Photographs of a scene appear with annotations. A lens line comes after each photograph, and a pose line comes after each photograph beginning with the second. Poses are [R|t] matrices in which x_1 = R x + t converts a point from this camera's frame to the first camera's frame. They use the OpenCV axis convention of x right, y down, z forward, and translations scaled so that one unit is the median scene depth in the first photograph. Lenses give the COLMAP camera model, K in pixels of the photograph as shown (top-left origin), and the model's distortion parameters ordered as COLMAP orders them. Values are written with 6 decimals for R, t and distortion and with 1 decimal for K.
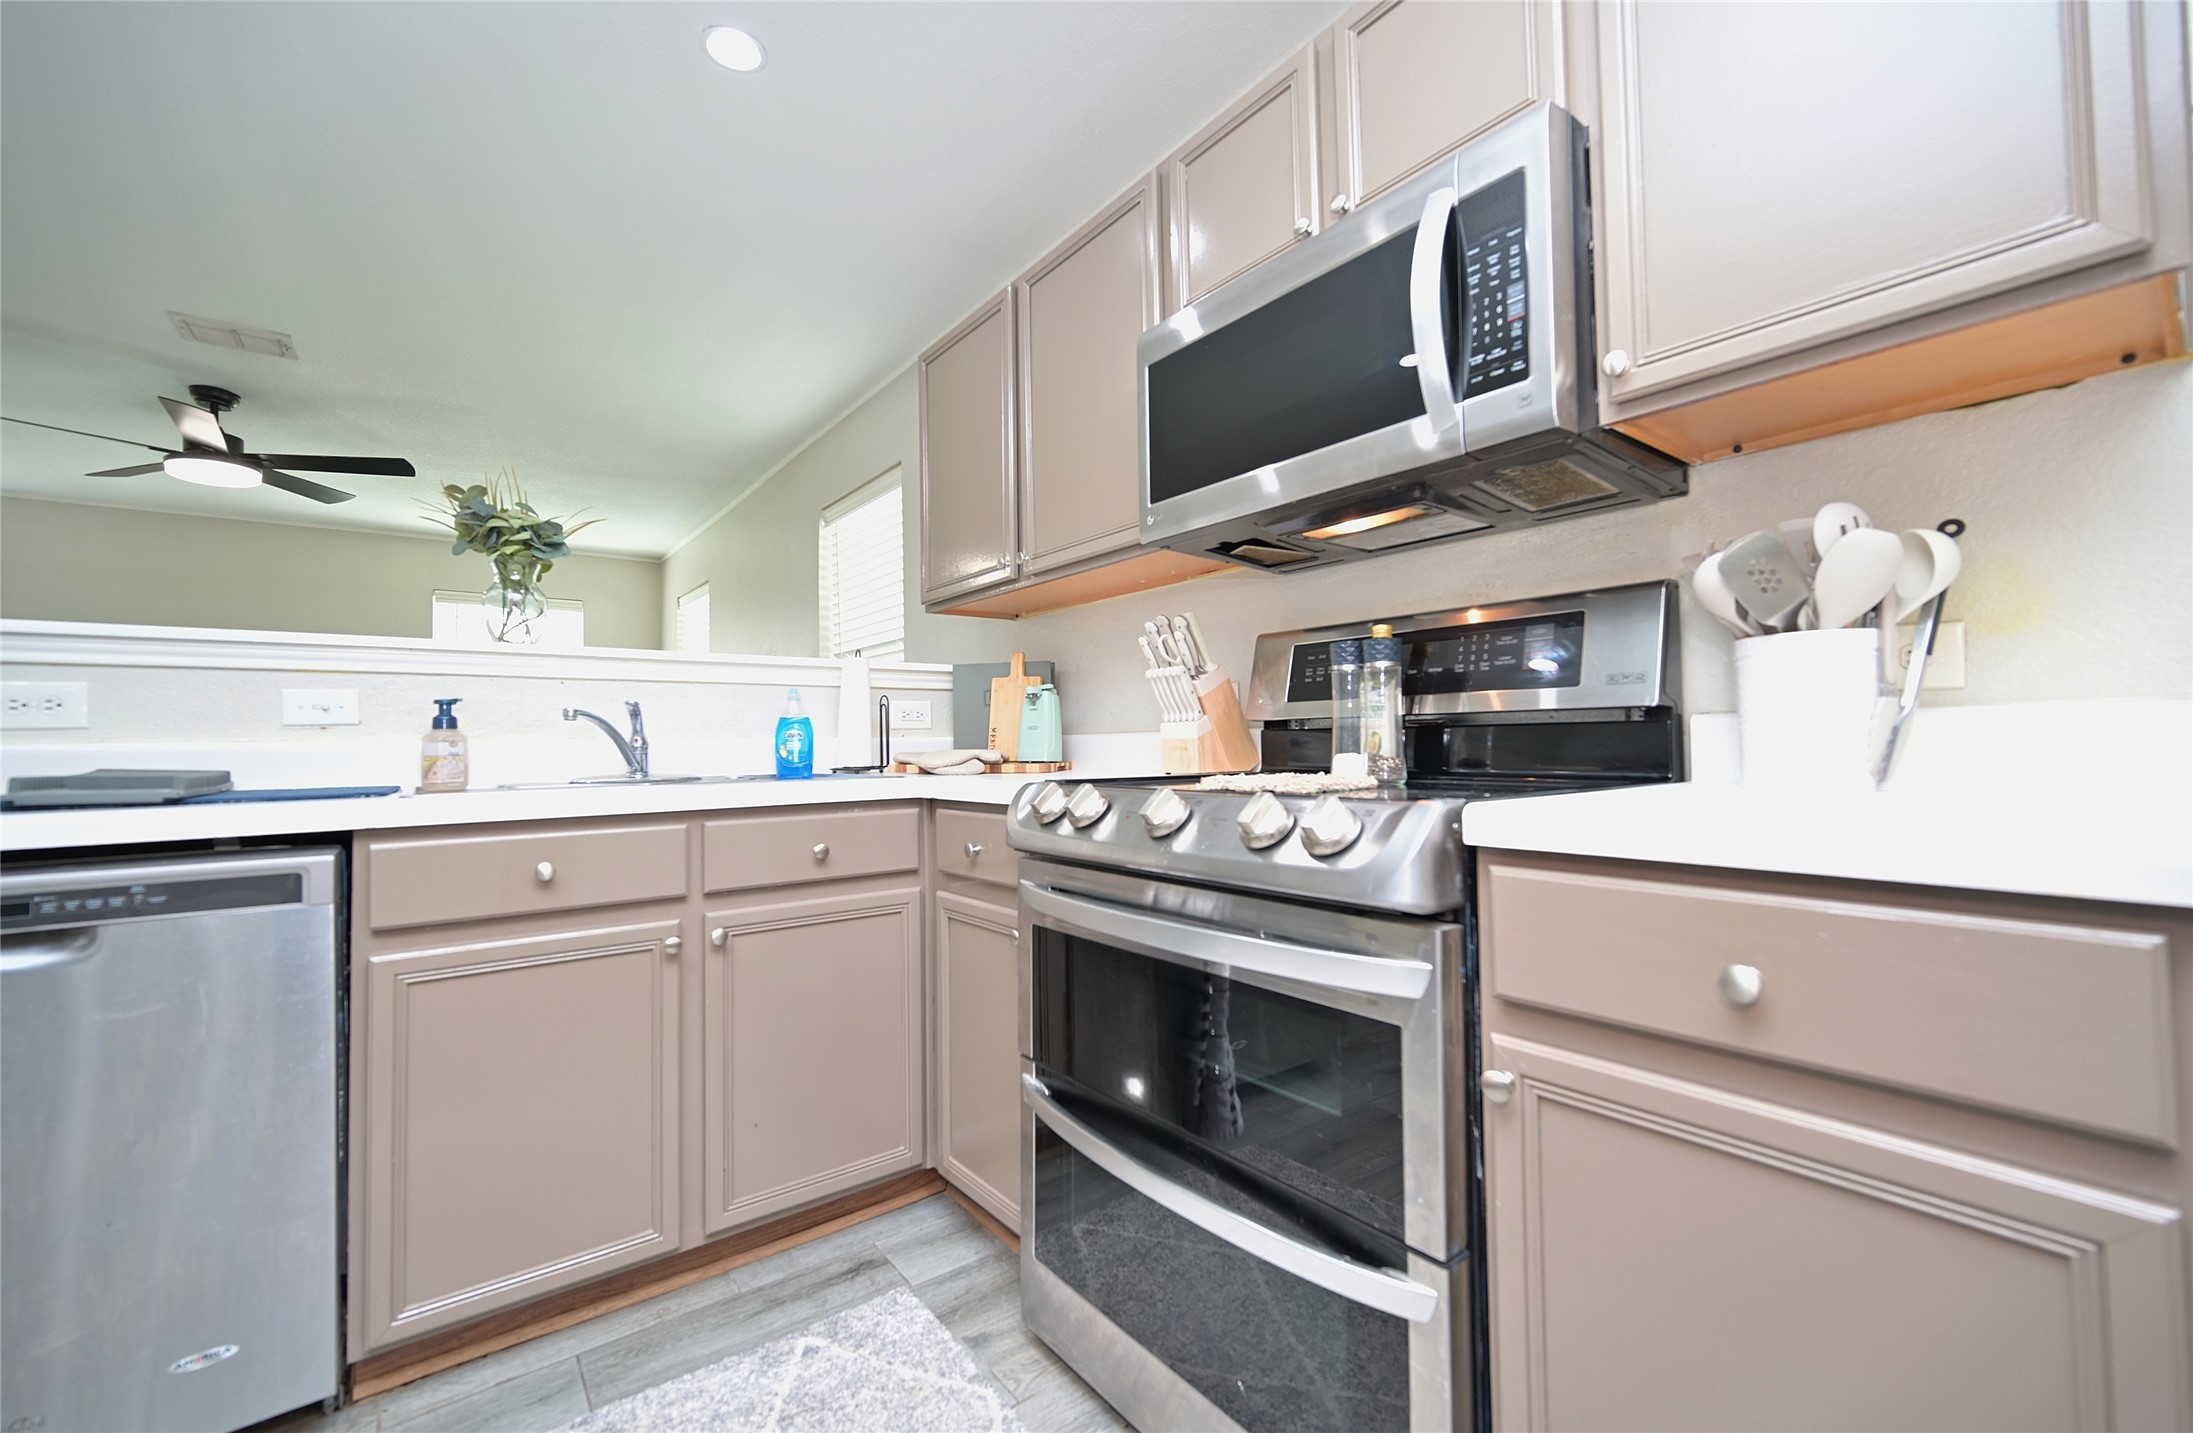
lens RADIAL K [[875.8, 0, 1097.1], [0, 875.8, 715.2], [0, 0, 1]] dist [0.000561, -0.000617]
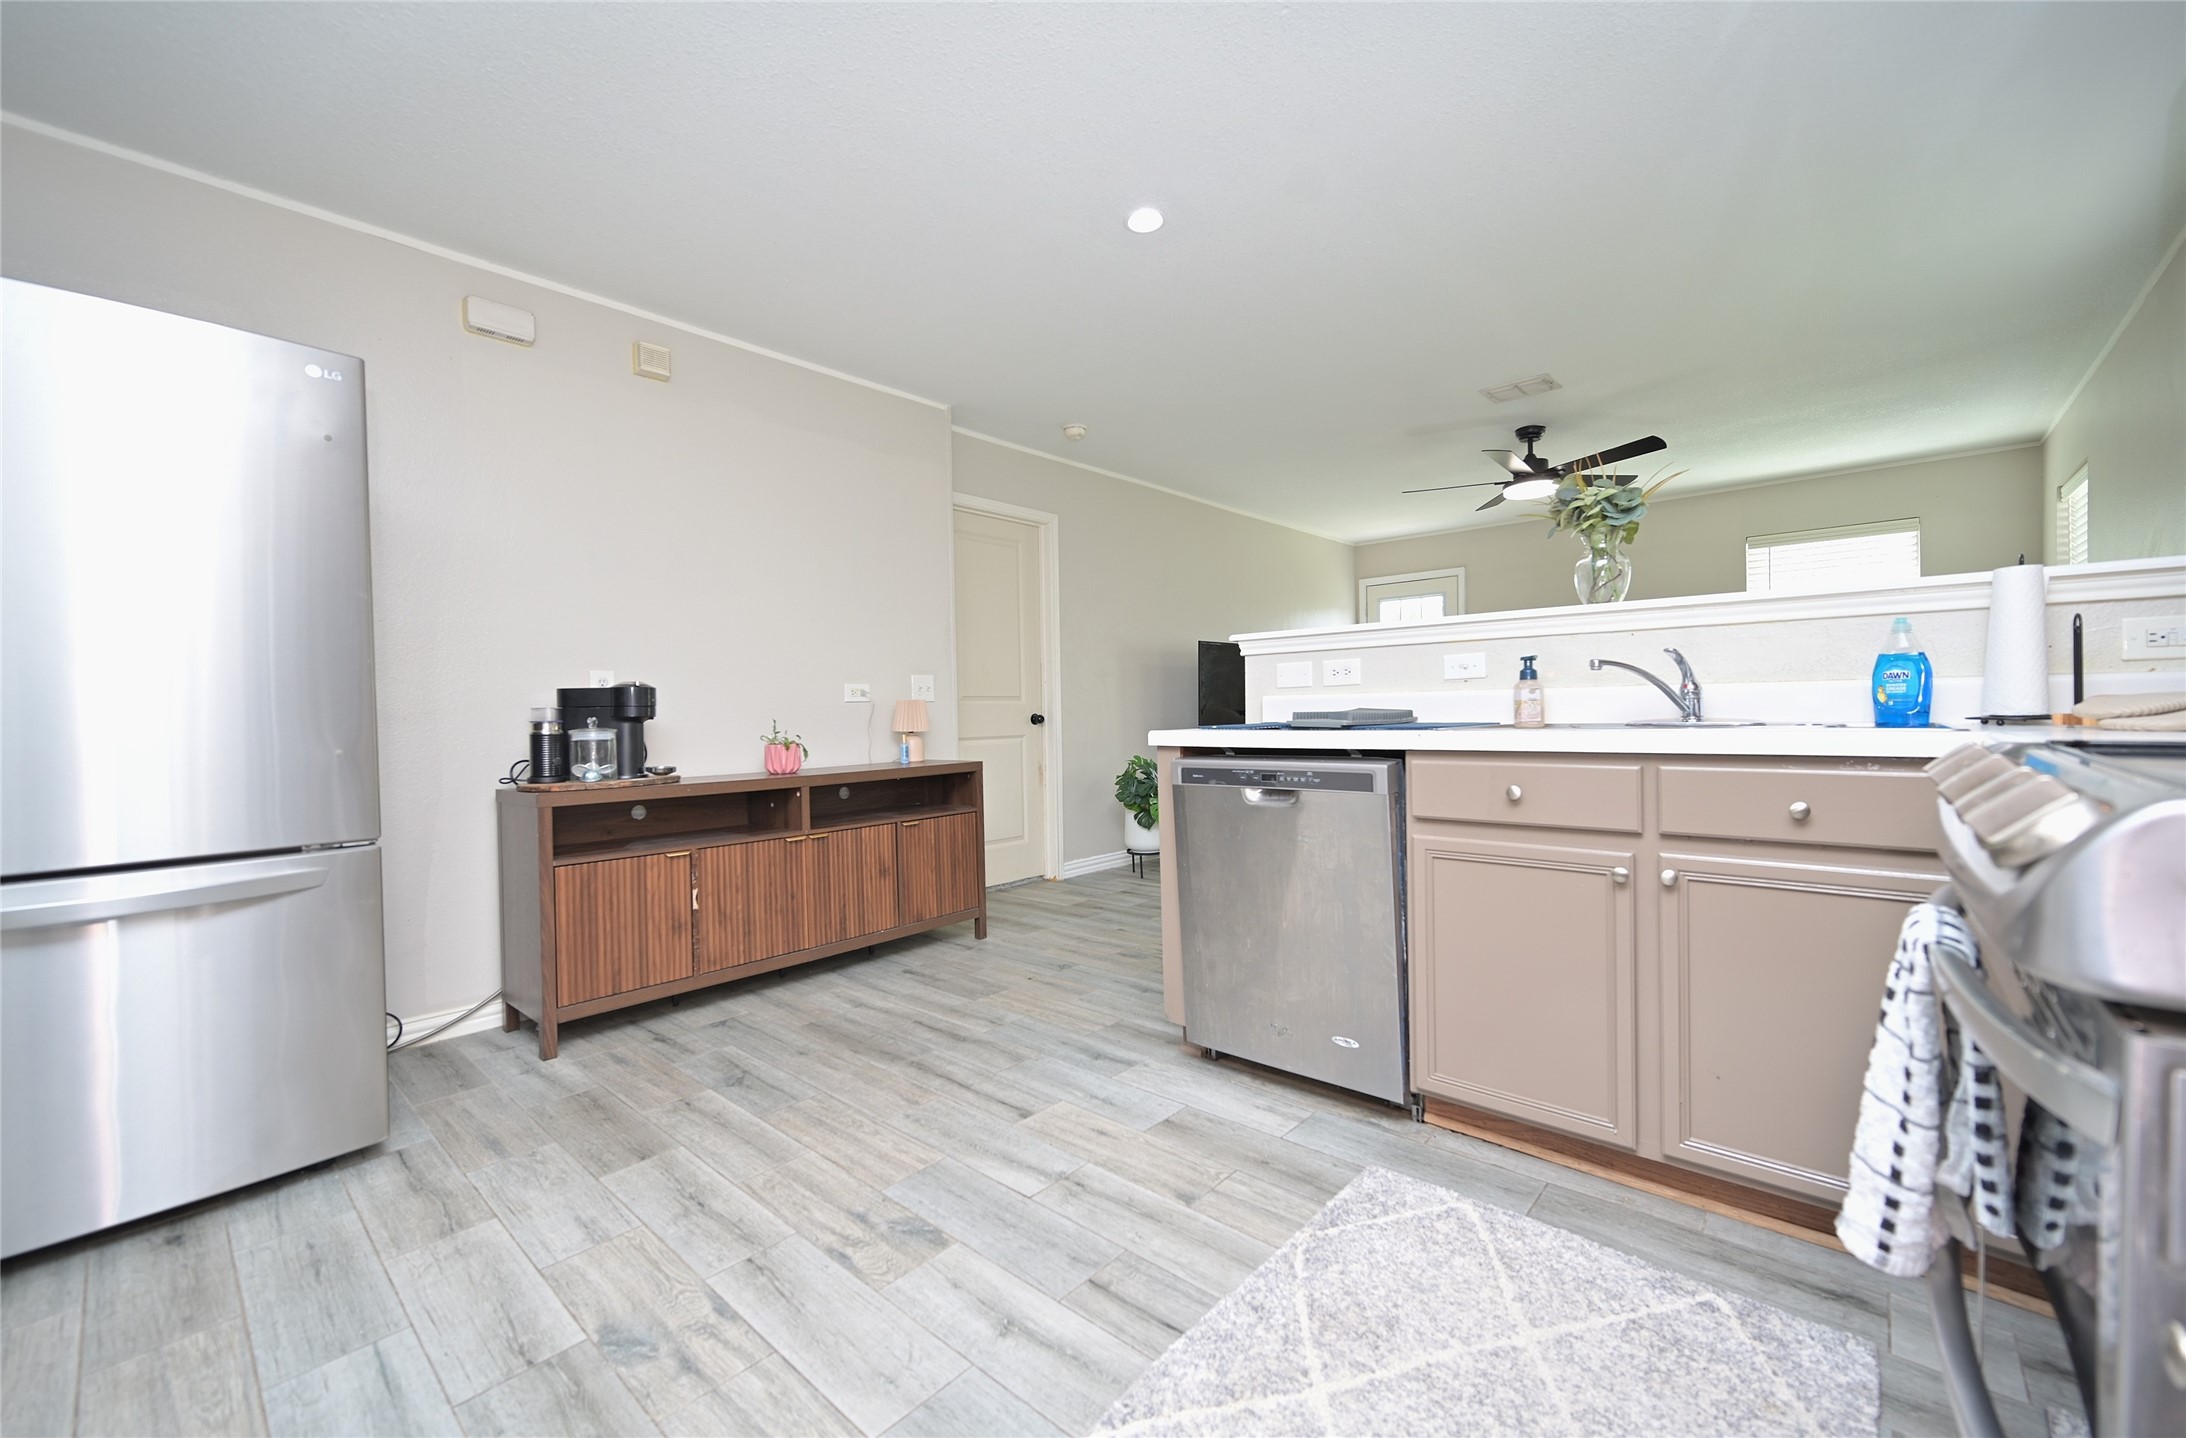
lens RADIAL K [[868.7, 0, 1089.1], [0, 868.7, 718.9], [0, 0, 1]] dist [0.000813, -0.000486]
pose [[0.179698, 0.023239, -0.983447, 0.463925], [0.047693, 0.998339, 0.032306, 0.001588], [0.982565, -0.052709, 0.178292, 0.165254]]
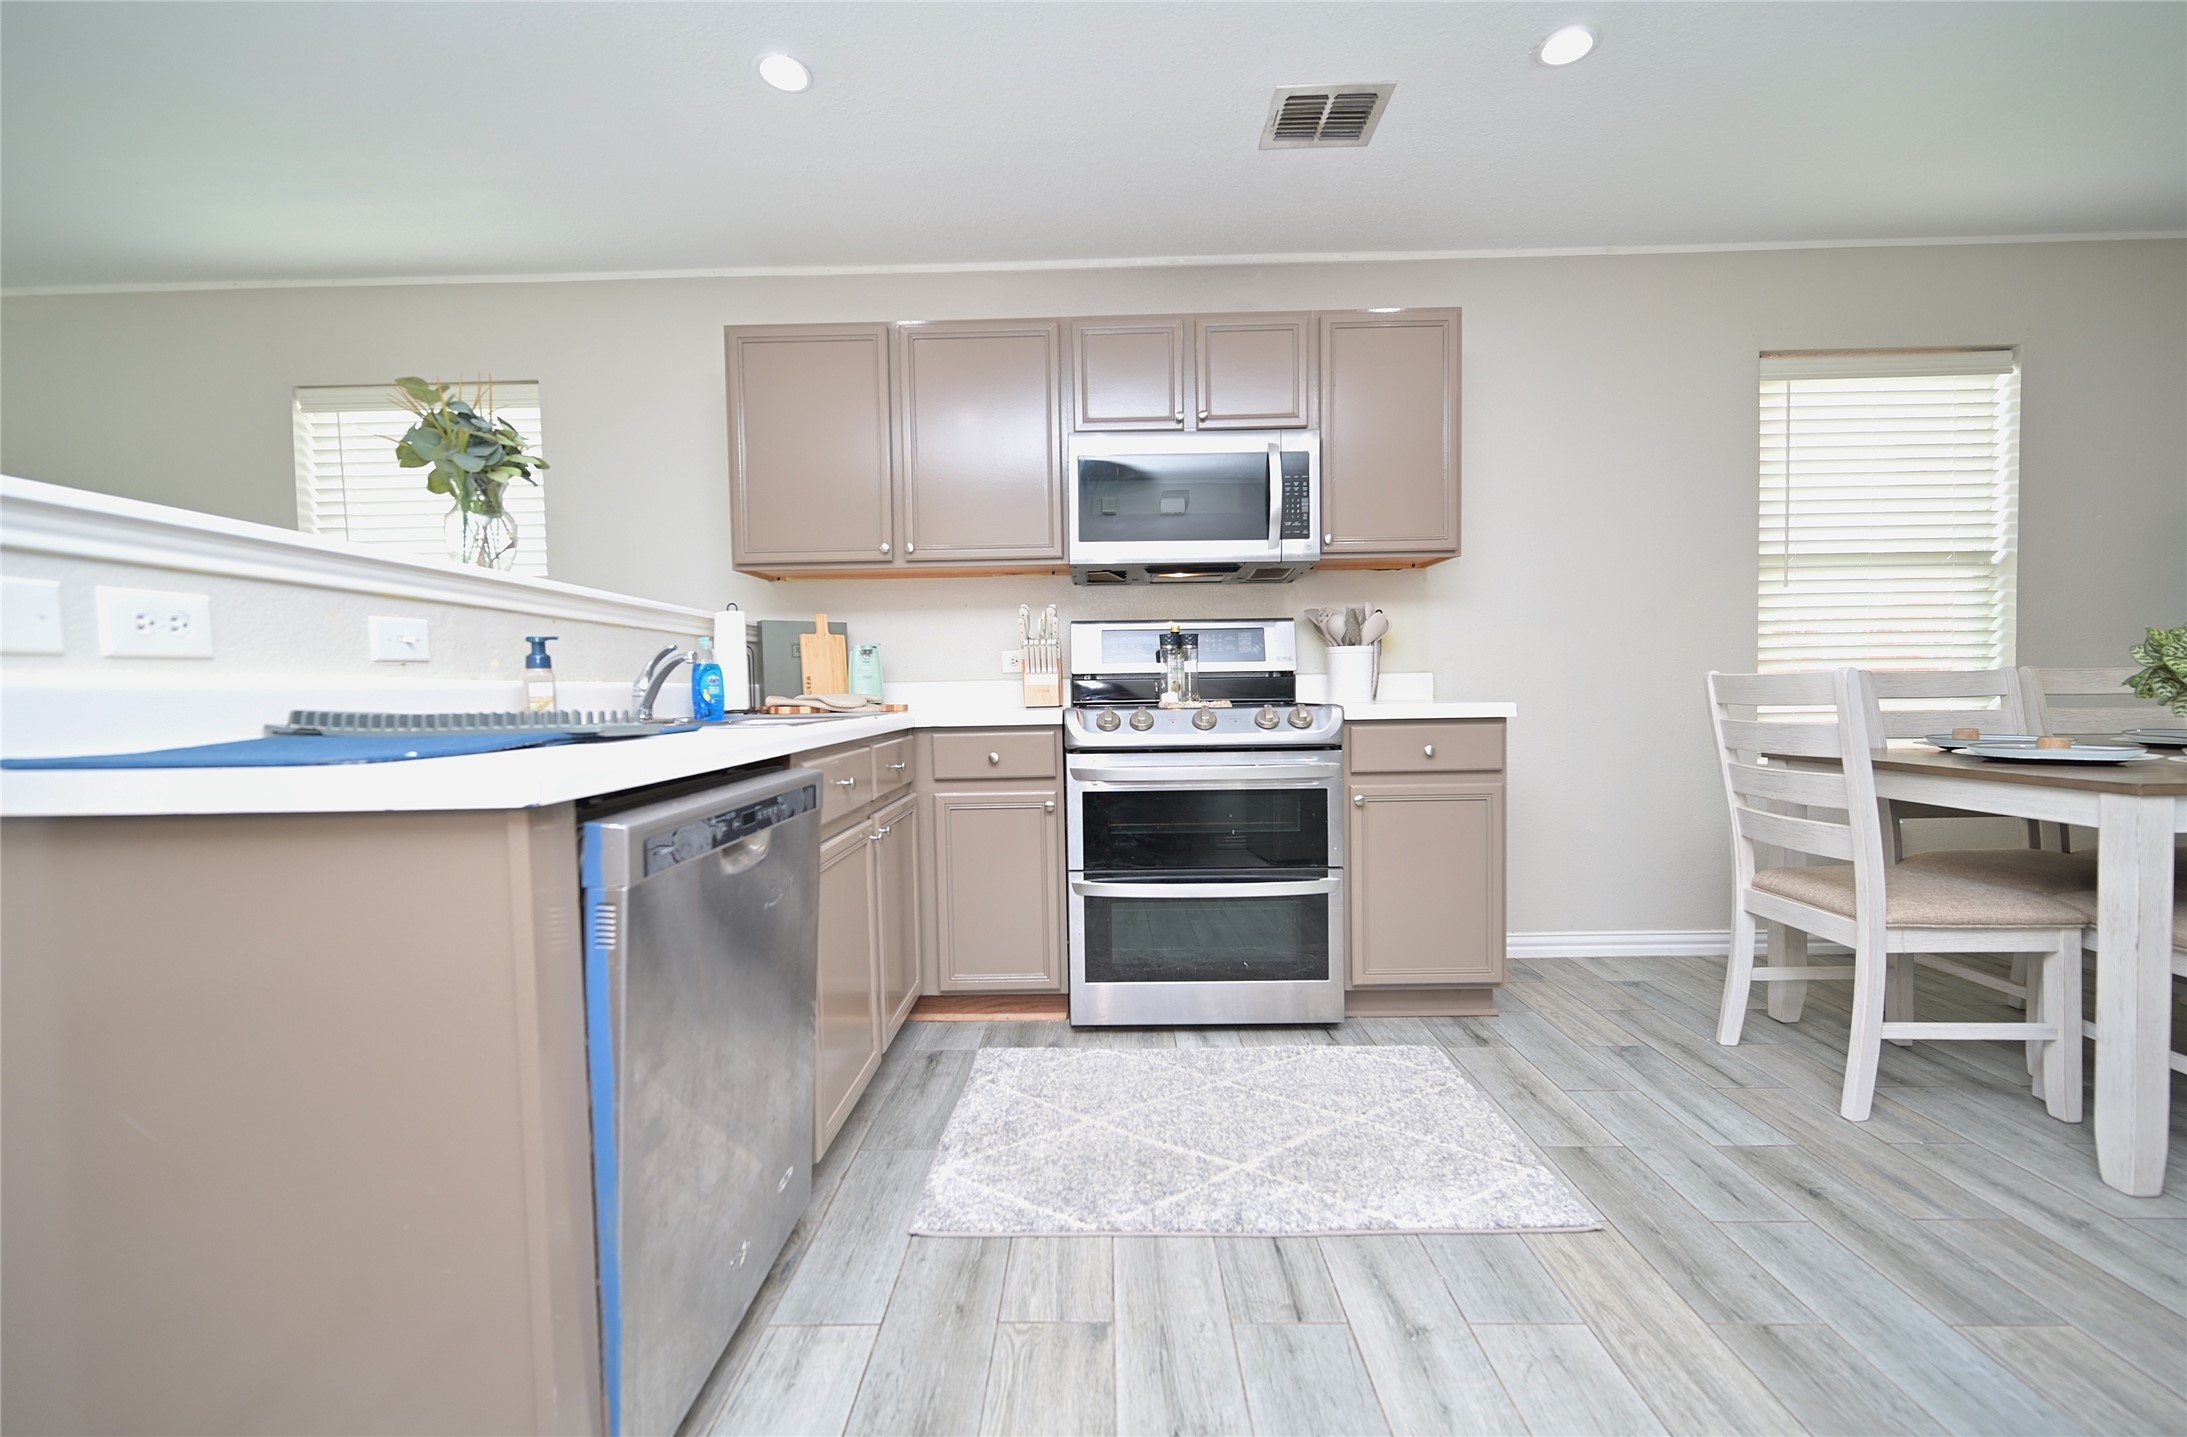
lens RADIAL K [[869.1, 0, 1093.1], [0, 869.1, 720.3], [0, 0, 1]] dist [0.000813, -0.000486]
pose [[0.621358, -0.024278, 0.783151, -1.313236], [-0.016636, 0.998886, 0.044165, 0.024152], [-0.783350, -0.040470, 0.620262, -0.052444]]
